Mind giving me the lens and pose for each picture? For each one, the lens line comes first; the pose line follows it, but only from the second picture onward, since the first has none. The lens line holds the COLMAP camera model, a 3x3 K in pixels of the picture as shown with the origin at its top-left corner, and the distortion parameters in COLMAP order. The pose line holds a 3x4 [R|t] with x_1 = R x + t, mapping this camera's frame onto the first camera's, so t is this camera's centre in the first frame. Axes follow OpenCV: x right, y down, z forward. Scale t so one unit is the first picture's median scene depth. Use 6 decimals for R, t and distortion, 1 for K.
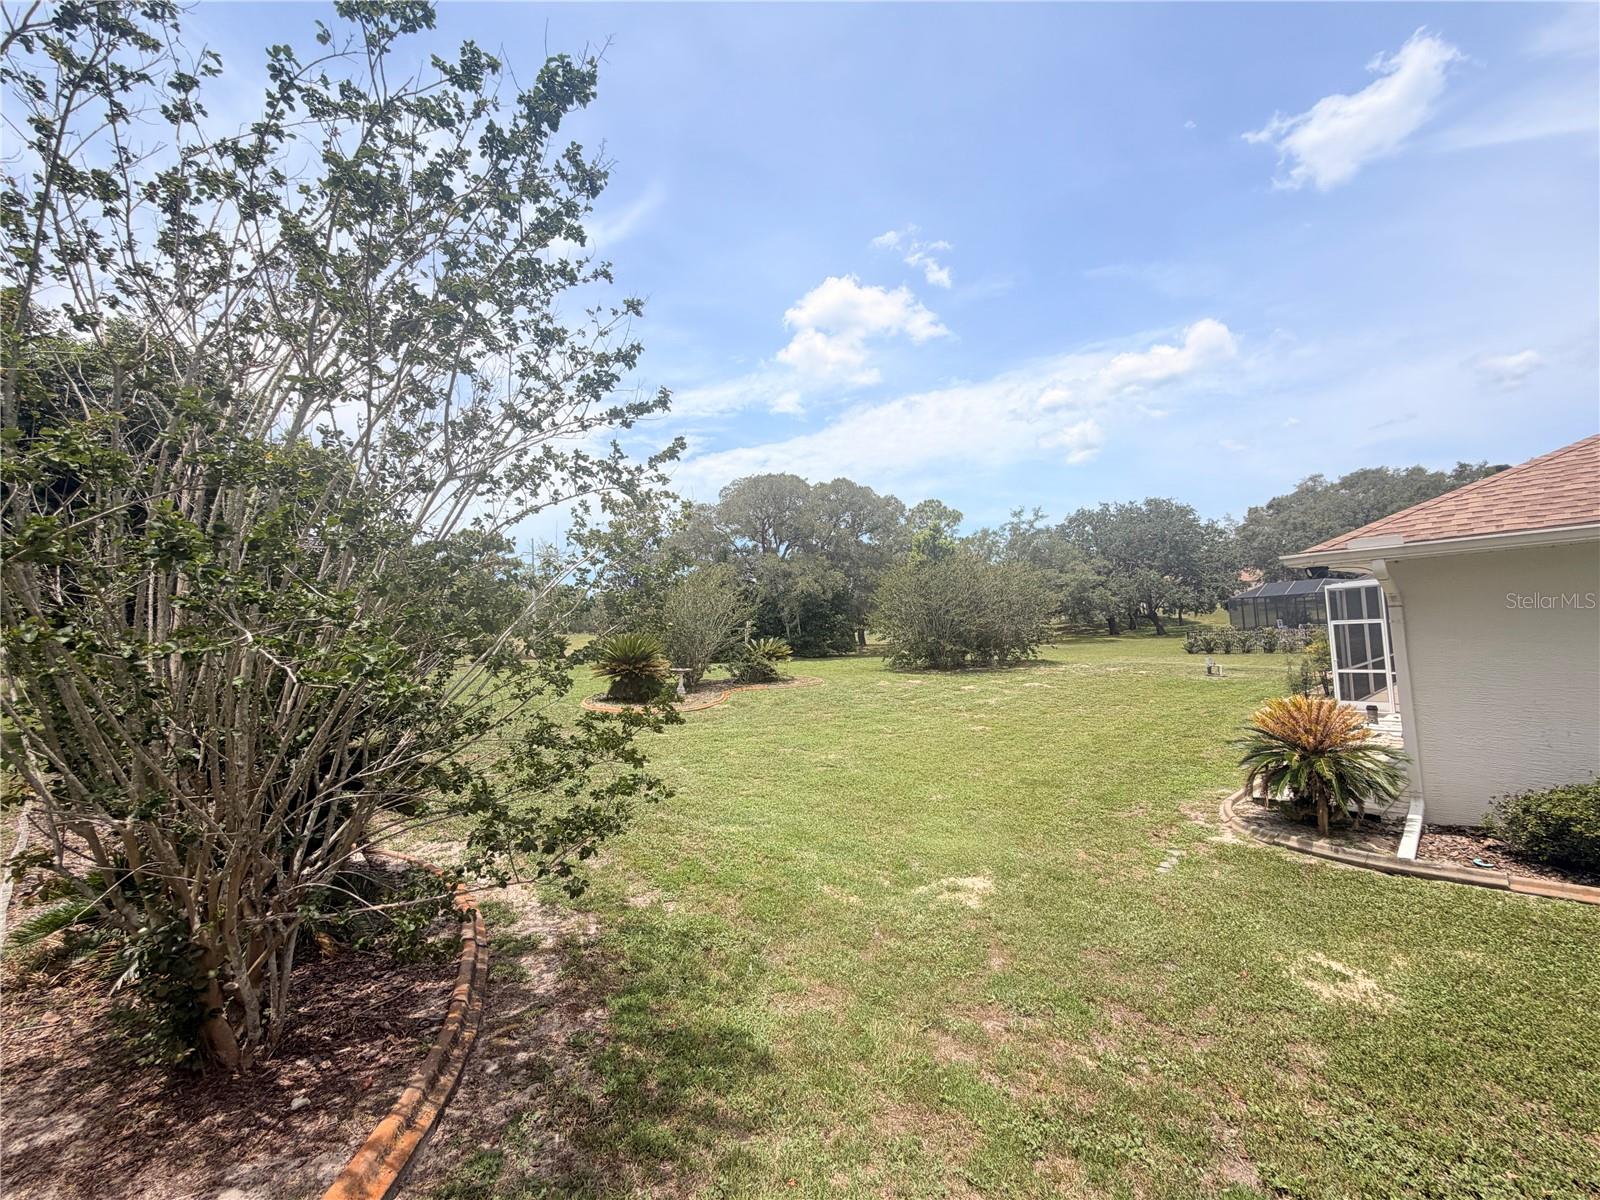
lens RADIAL K [[641.4, 0, 800.0], [0, 641.4, 600.0], [0, 0, 1]] dist [0.001625, 0.000067]
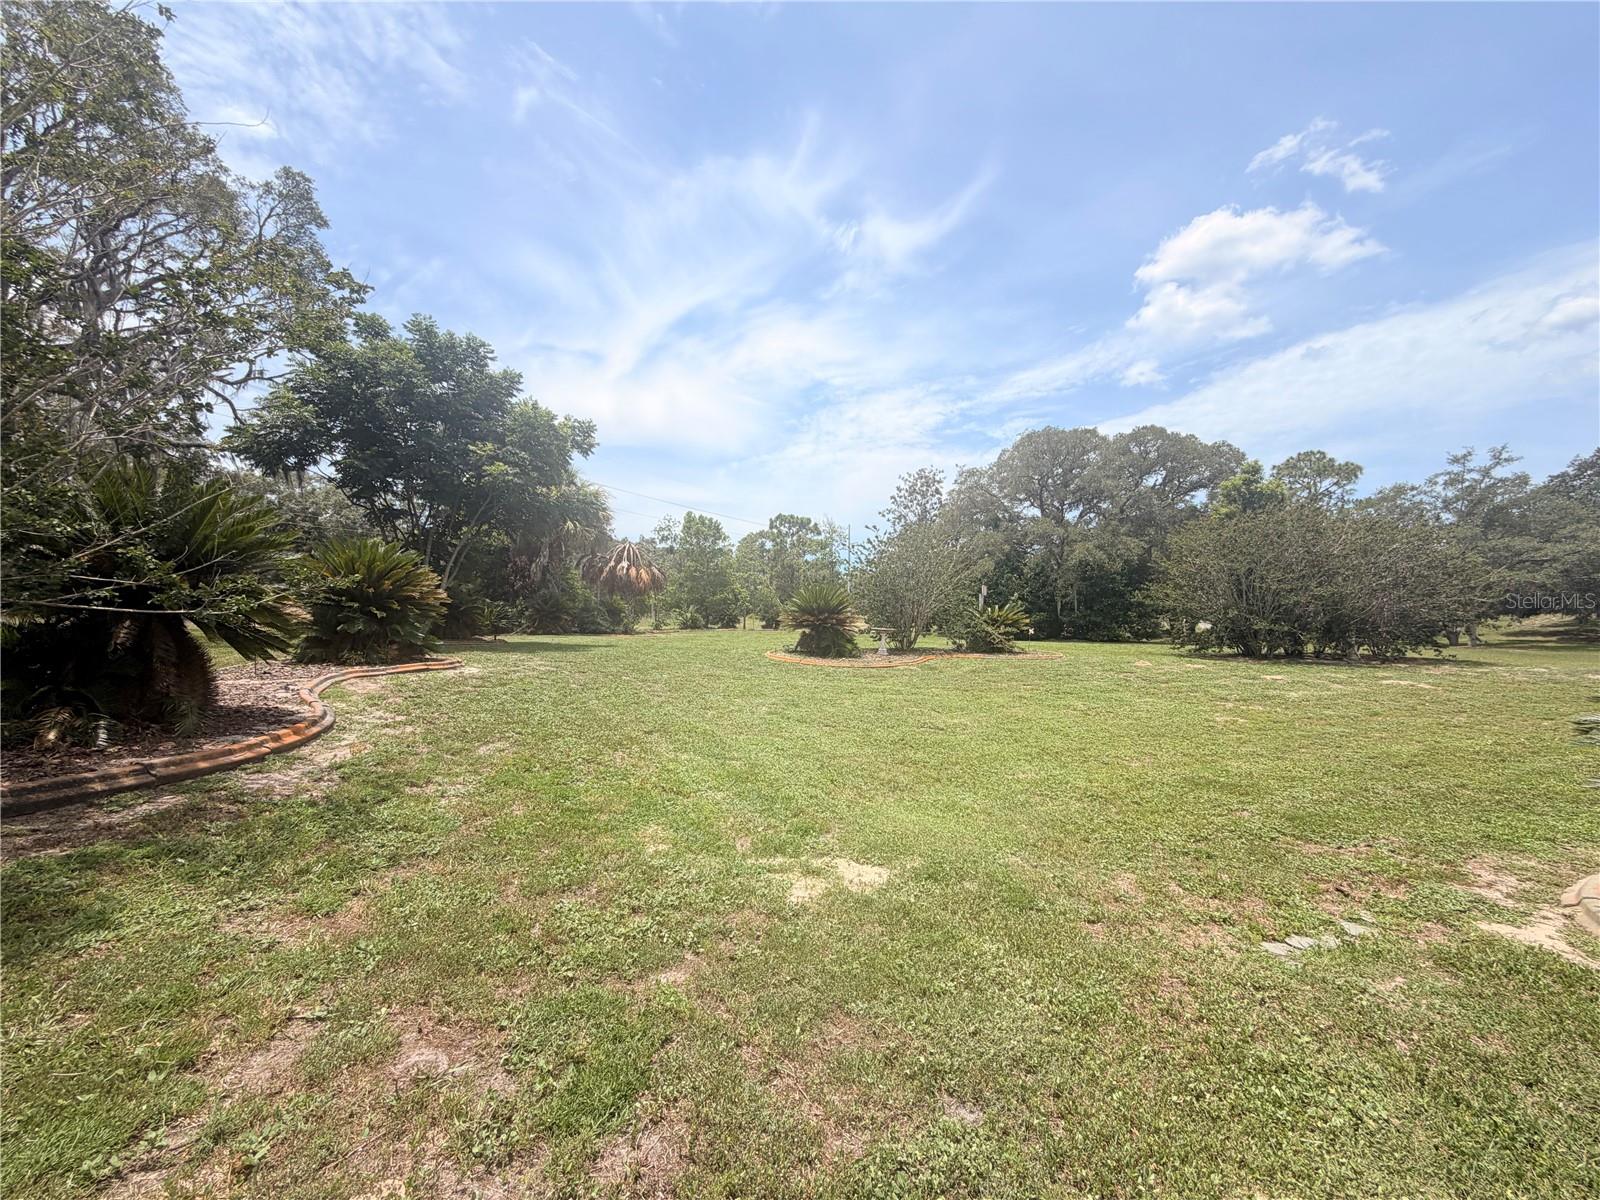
lens RADIAL K [[634.7, 0, 892.7], [0, 634.7, 595.8], [0, 0, 1]] dist [0.001085, 0.000050]
pose [[0.872715, 0.005696, -0.488196, 0.142388], [-0.024018, 0.999222, -0.031276, 0.047861], [0.487638, 0.039020, 0.872173, 0.116753]]
